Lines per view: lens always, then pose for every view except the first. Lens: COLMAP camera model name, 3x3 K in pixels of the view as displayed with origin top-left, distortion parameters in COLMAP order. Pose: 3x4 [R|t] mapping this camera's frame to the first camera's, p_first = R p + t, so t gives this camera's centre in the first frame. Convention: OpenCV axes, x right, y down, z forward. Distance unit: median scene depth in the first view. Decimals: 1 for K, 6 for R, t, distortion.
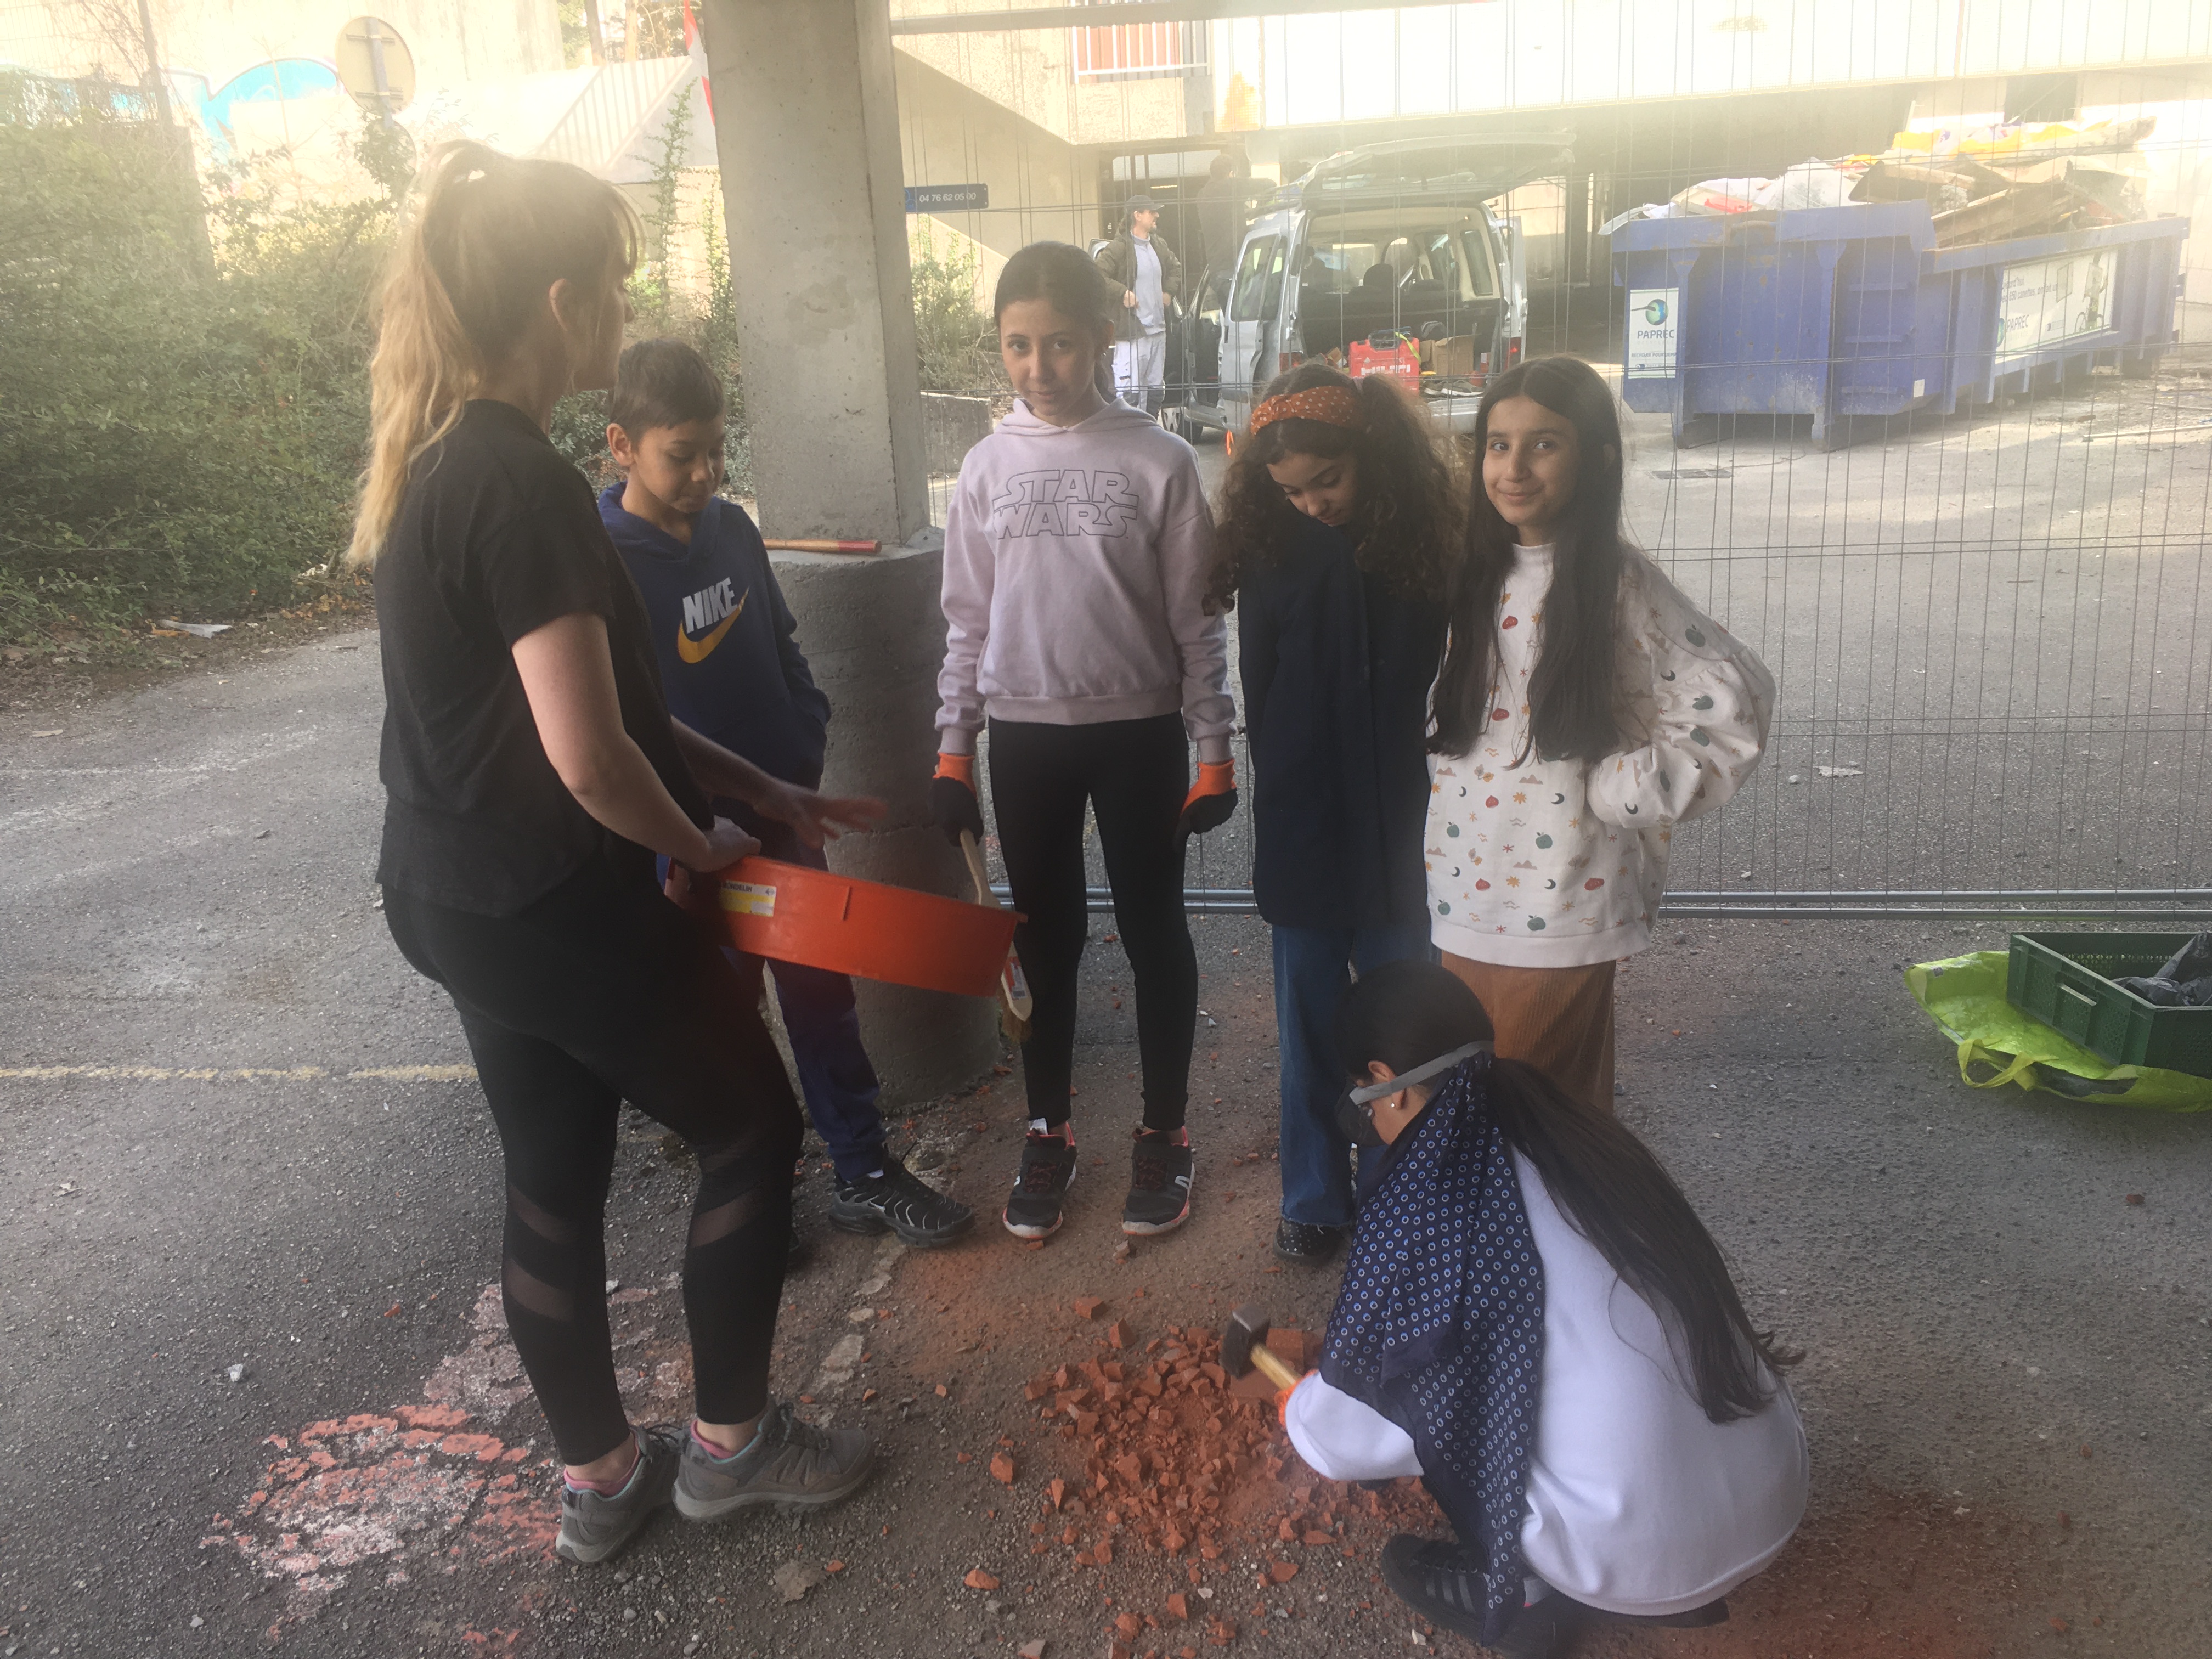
lens RADIAL K [[1841.5, 0, 1105.9], [0, 1841.5, 830.5], [0, 0, 1]] dist [0.070493, -0.074154]
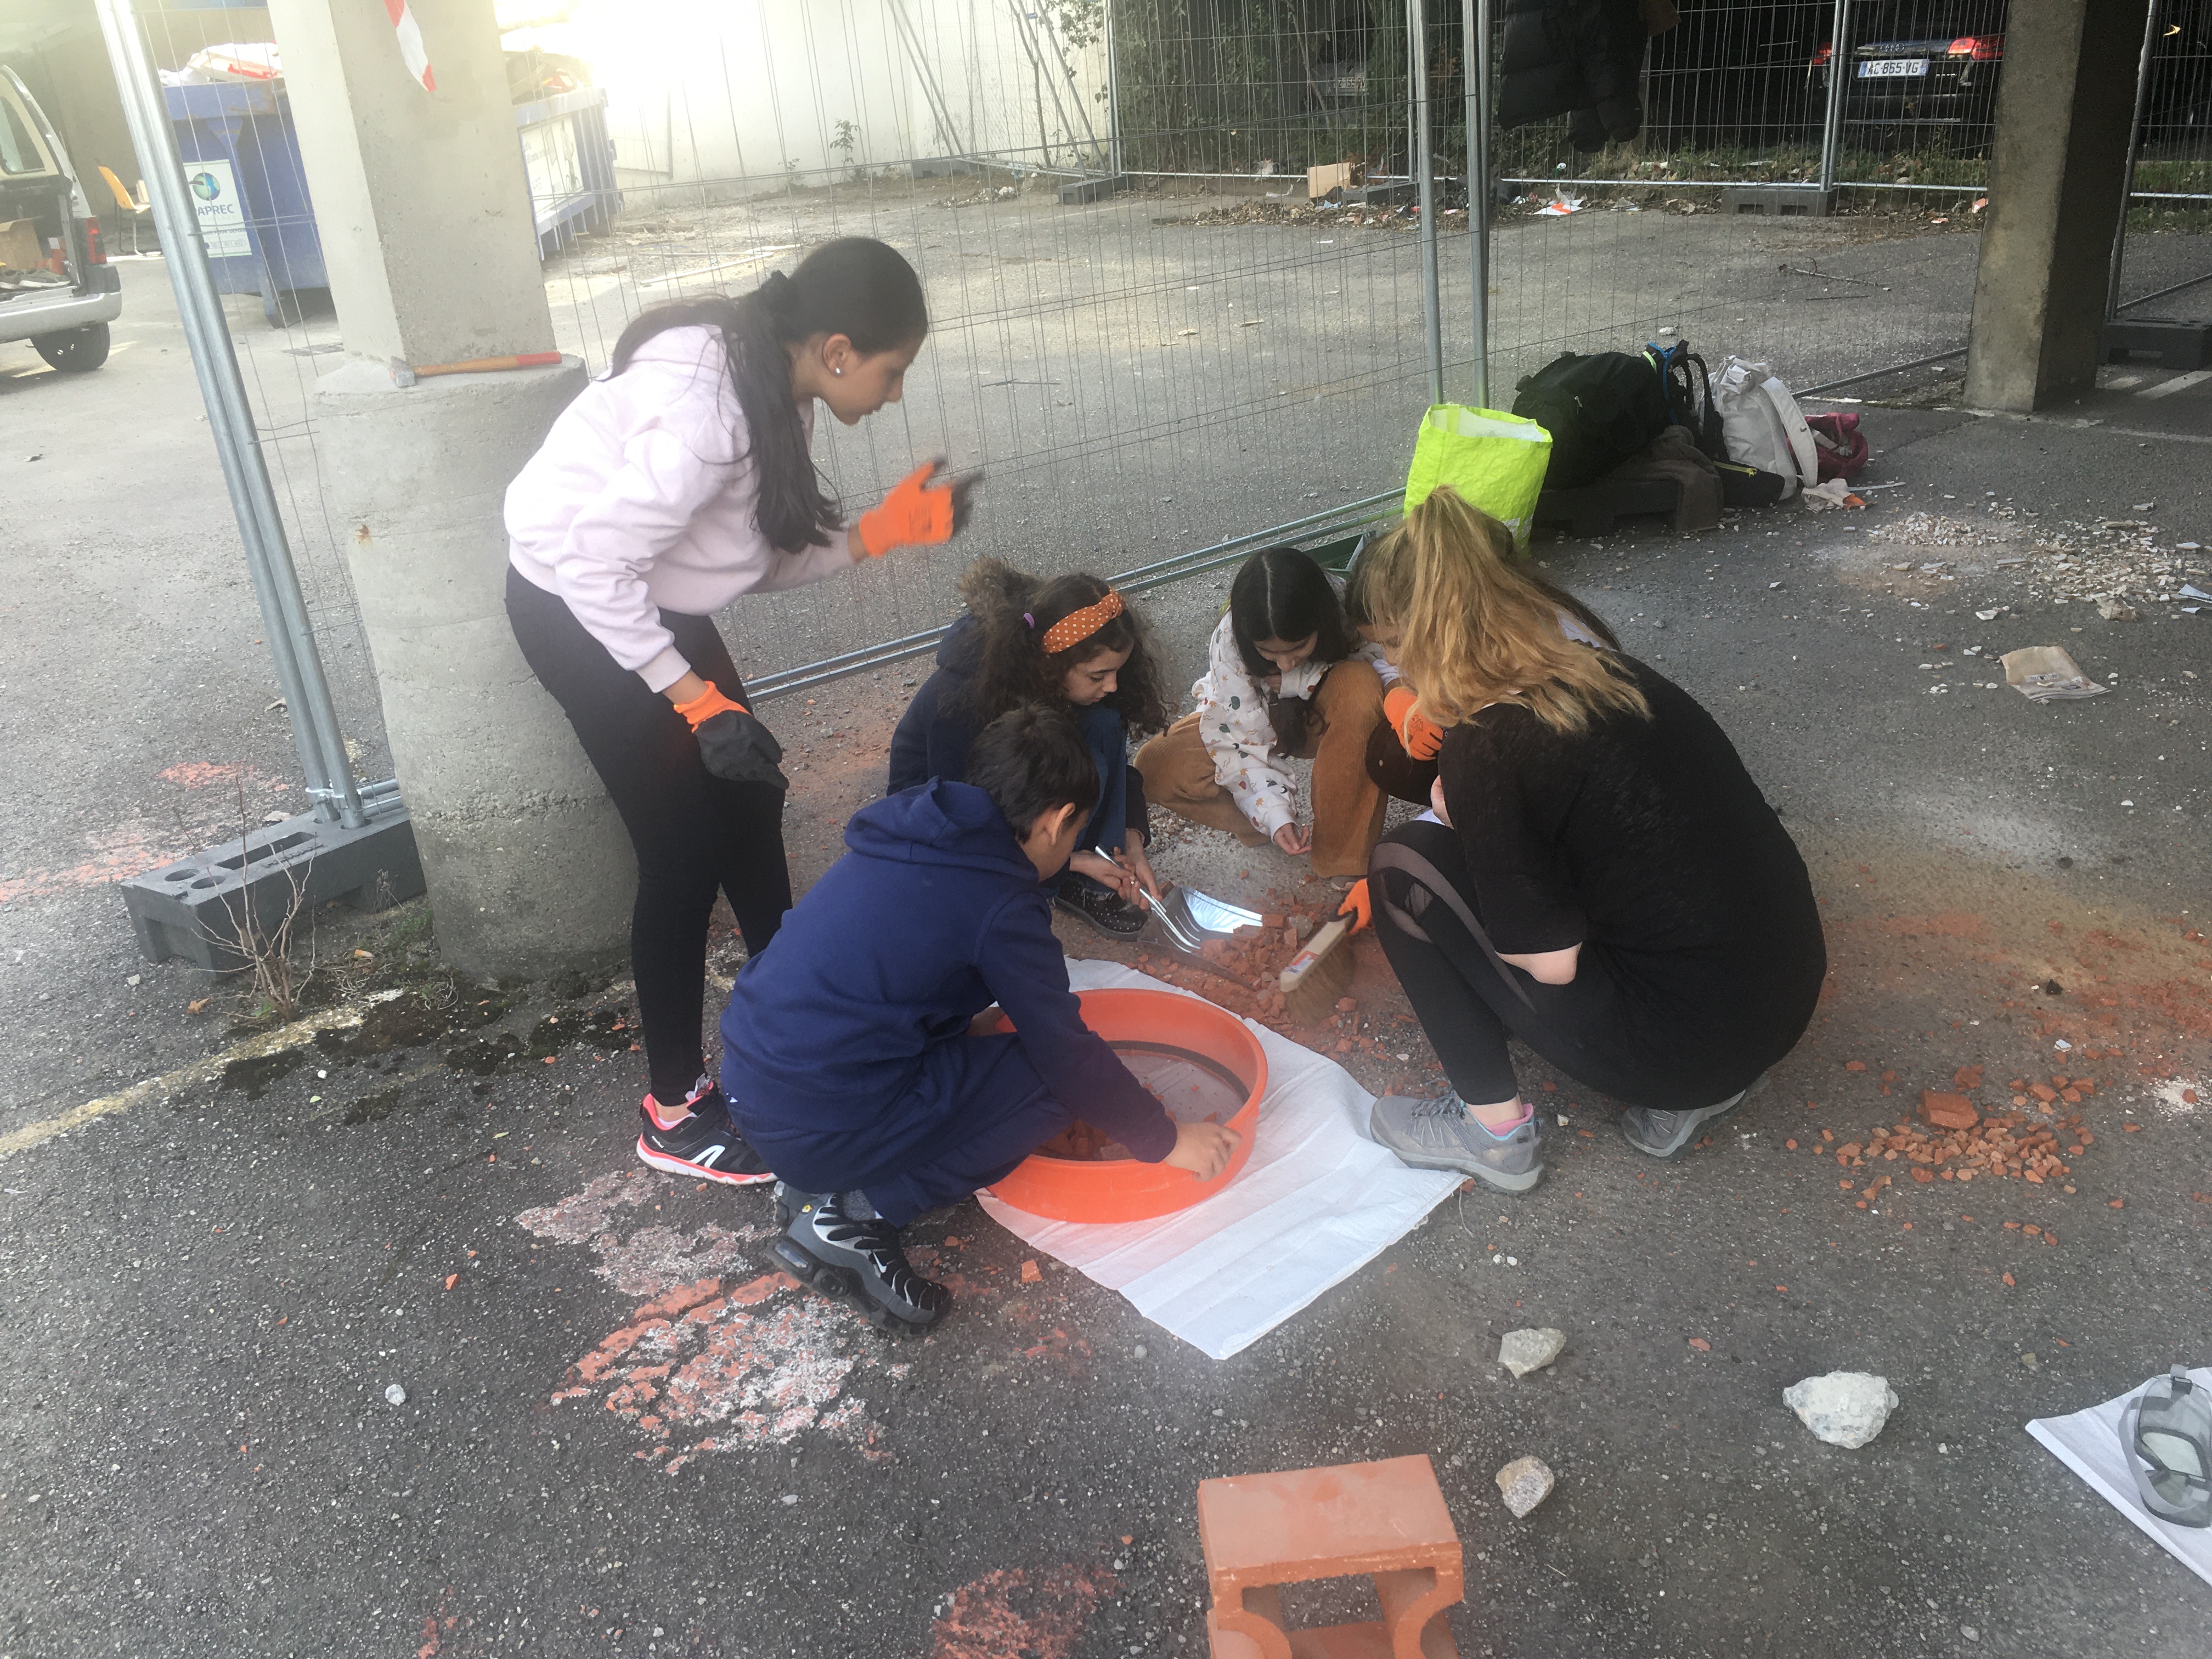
lens RADIAL K [[1841.5, 0, 1101.5], [0, 1841.5, 830.5], [0, 0, 1]] dist [0.070493, -0.074154]
pose [[0.663331, -0.289205, 0.690183, -0.163662], [0.253671, 0.954596, 0.156200, -0.000101], [-0.704019, 0.071467, 0.706576, 0.037421]]
